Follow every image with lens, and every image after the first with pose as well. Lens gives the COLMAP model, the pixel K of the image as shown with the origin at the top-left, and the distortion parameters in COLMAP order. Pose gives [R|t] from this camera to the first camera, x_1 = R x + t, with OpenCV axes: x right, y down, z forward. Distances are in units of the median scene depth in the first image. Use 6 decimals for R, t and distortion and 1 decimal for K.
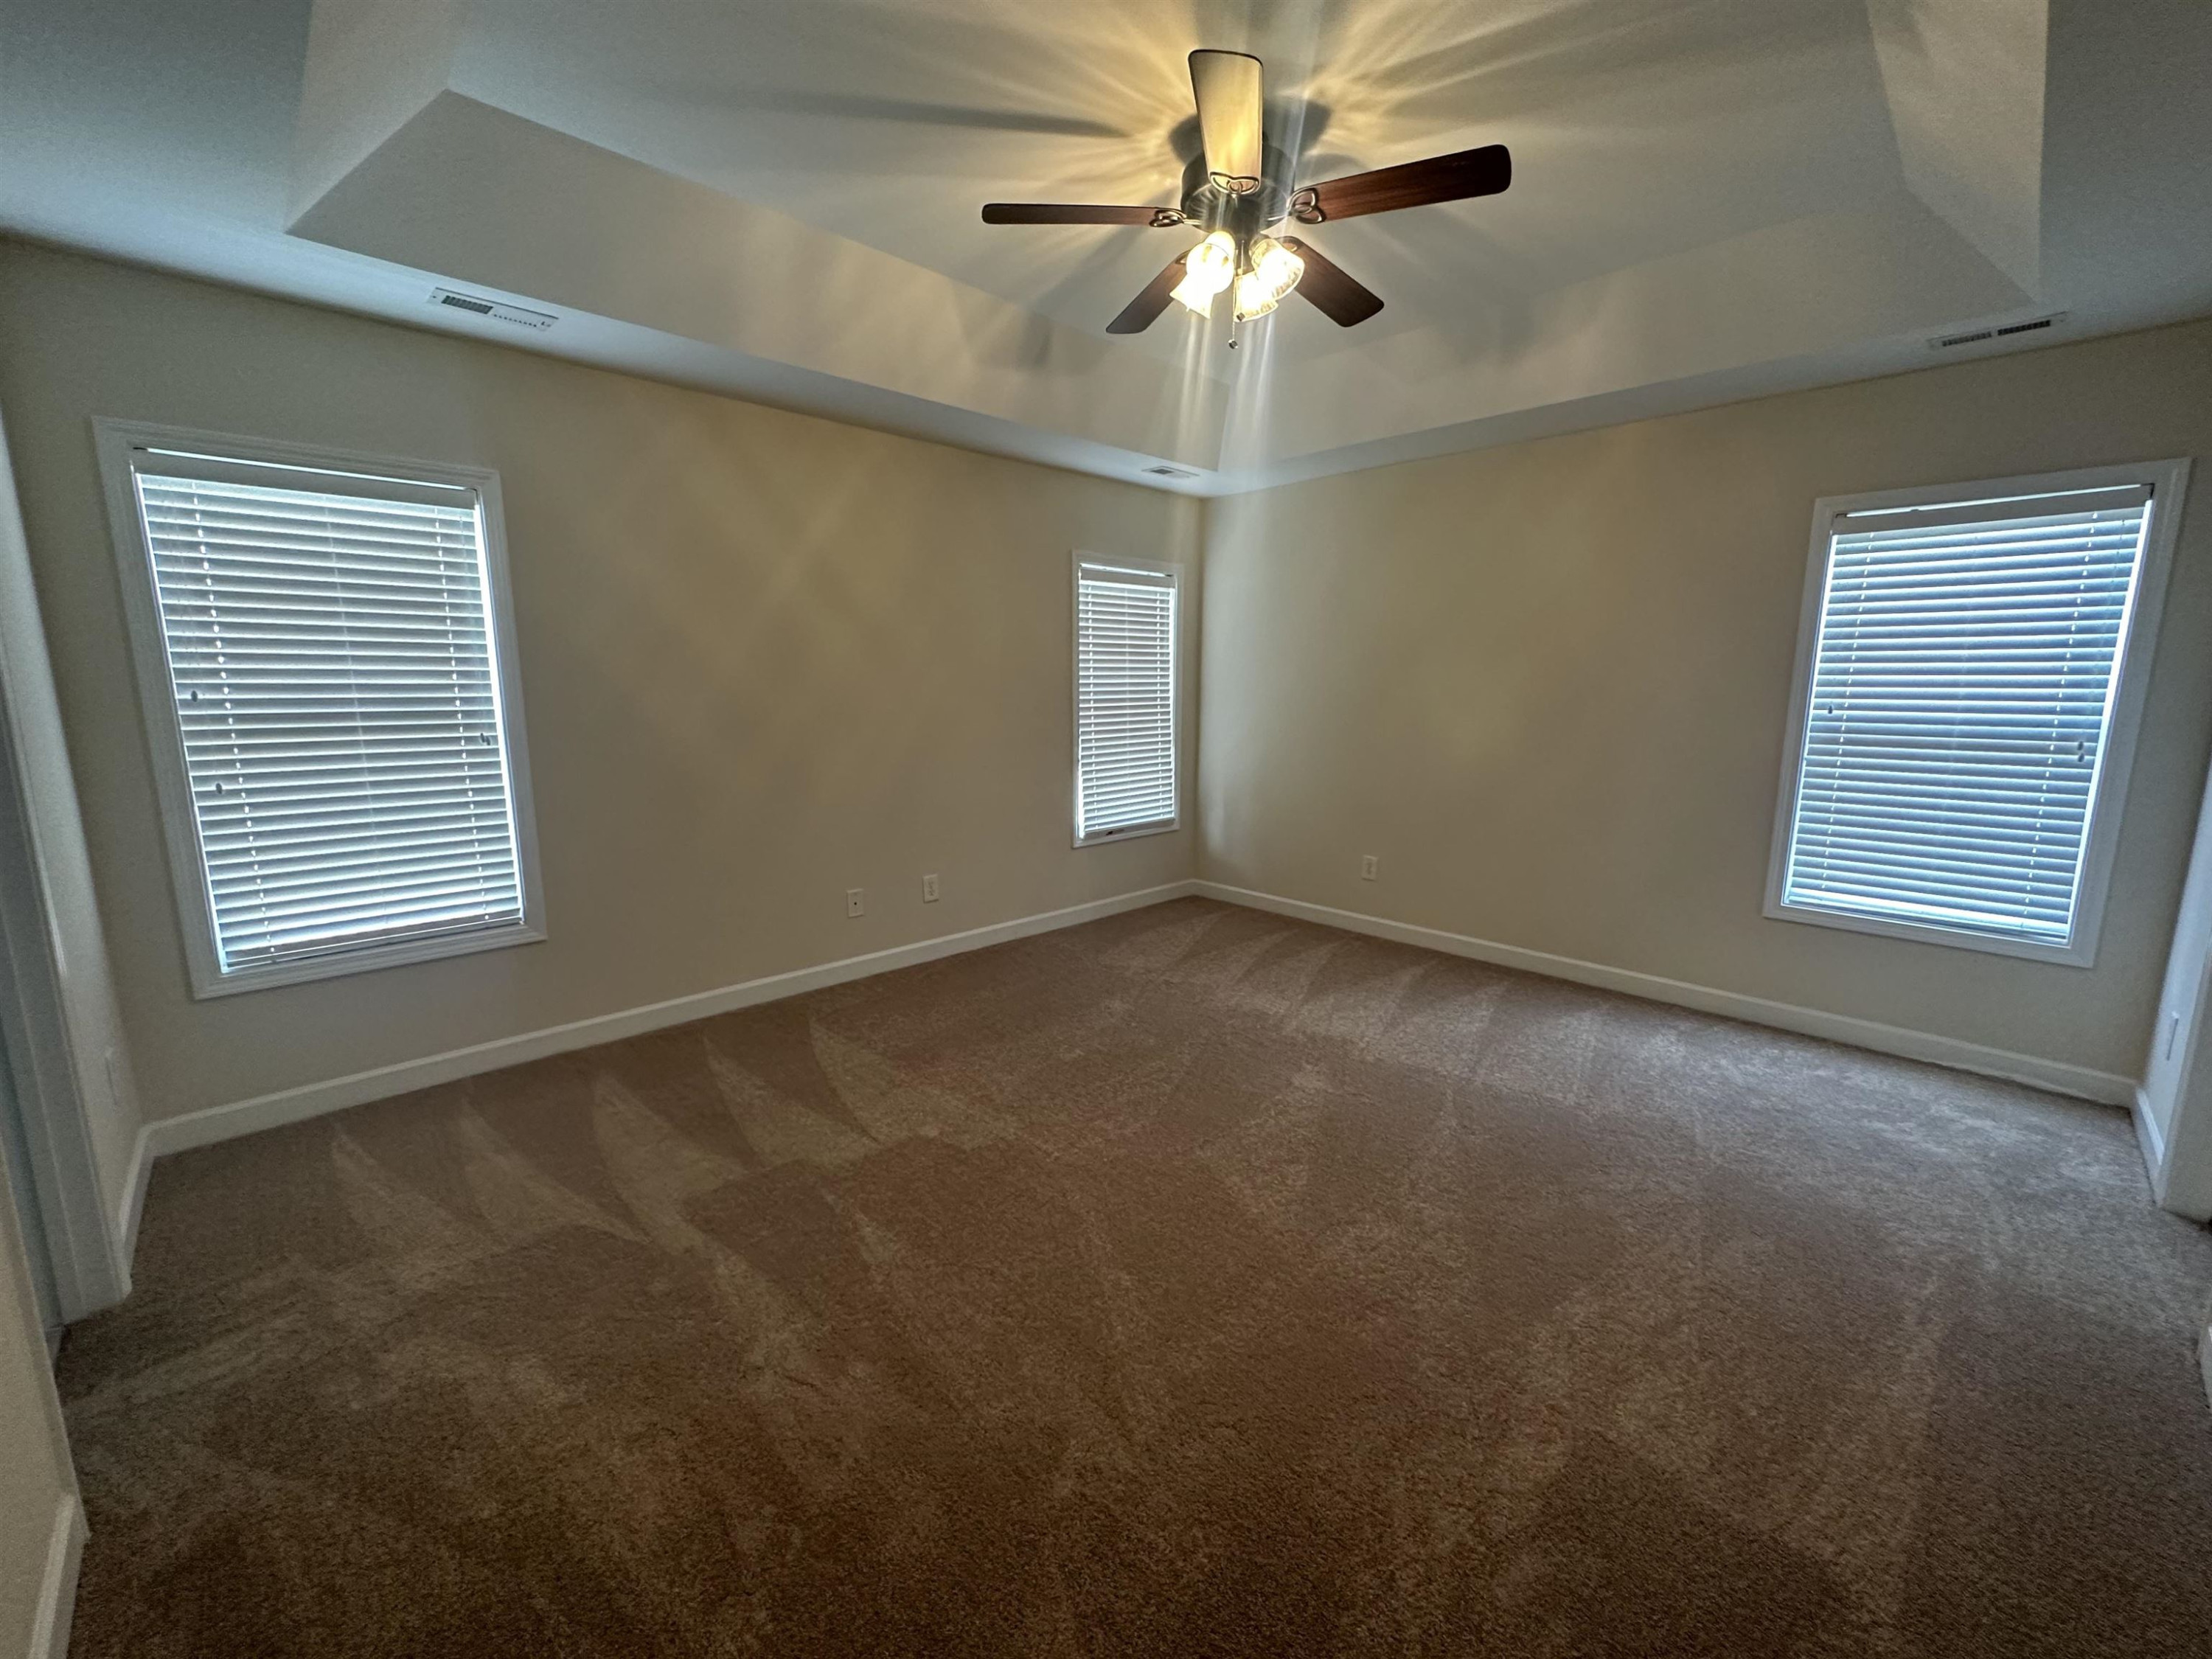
lens RADIAL K [[885.2, 0, 1107.7], [0, 885.2, 828.2], [0, 0, 1]] dist [-0.002944, 0.000640]
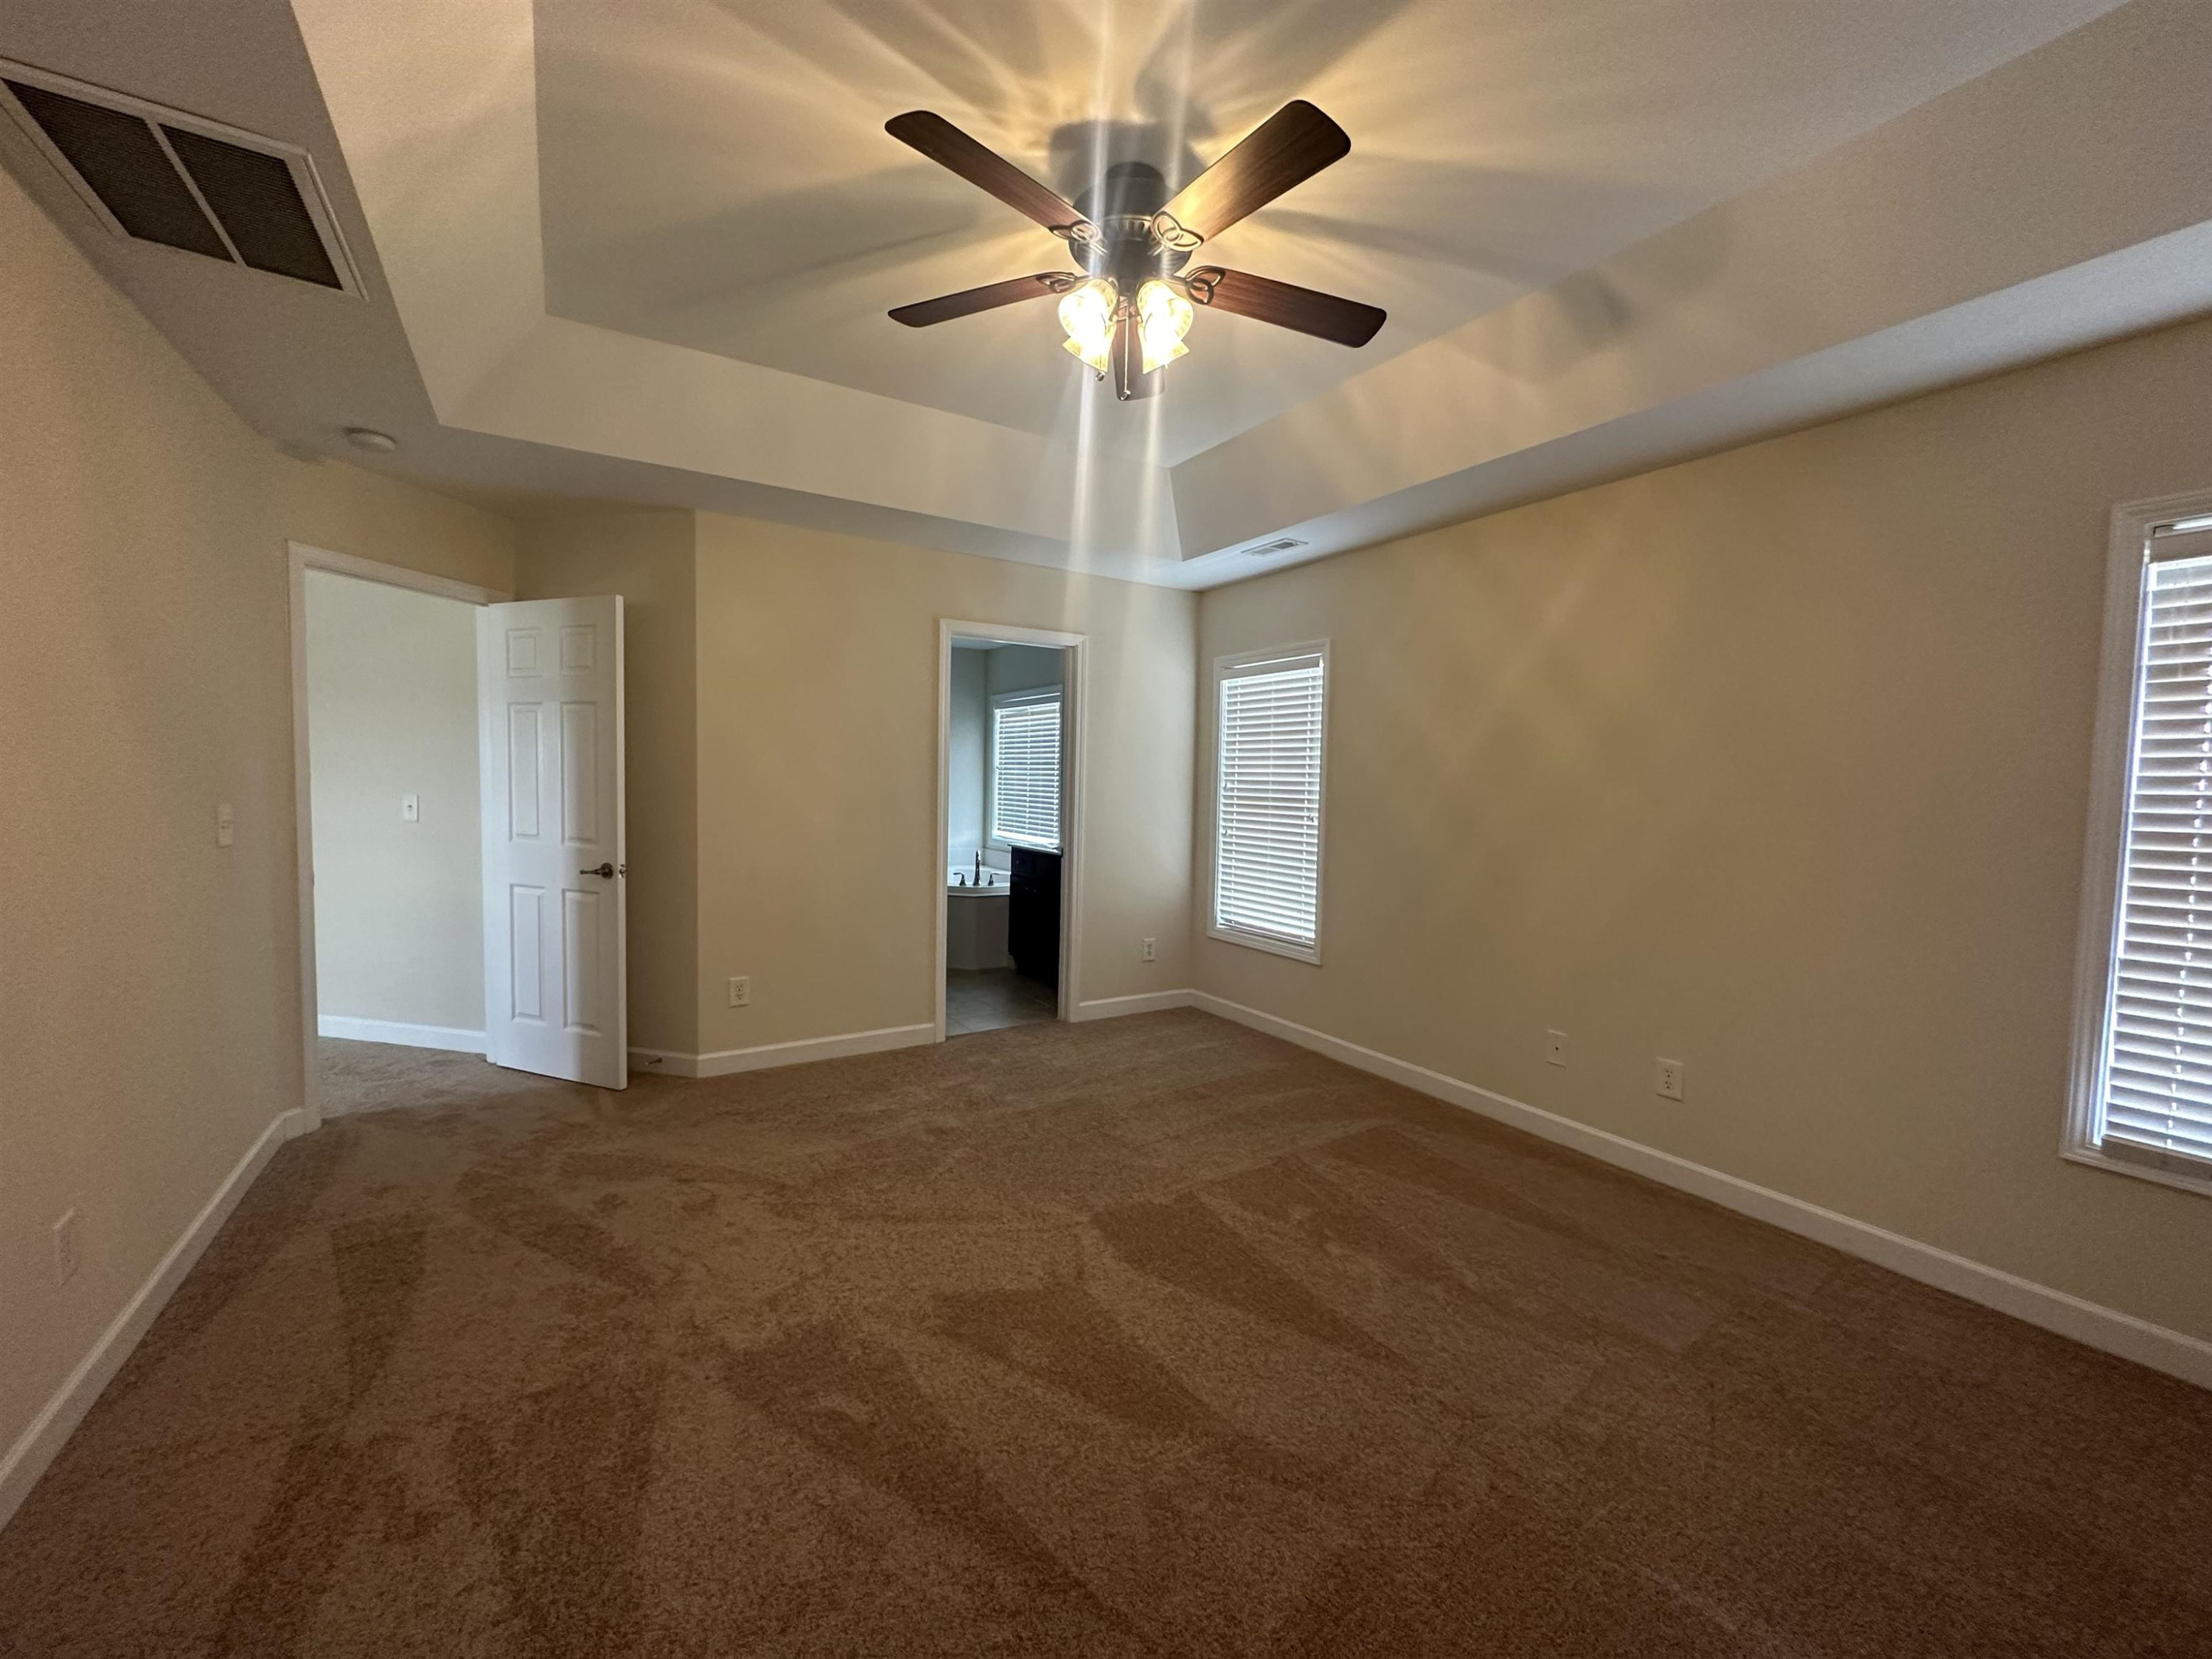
lens RADIAL K [[885.2, 0, 1107.7], [0, 885.2, 828.2], [0, 0, 1]] dist [-0.002944, 0.000640]
pose [[-0.211000, 0.045634, -0.976420, 0.836154], [-0.185373, 0.978915, 0.085809, -0.152260], [0.959748, 0.199107, -0.198091, 1.000239]]
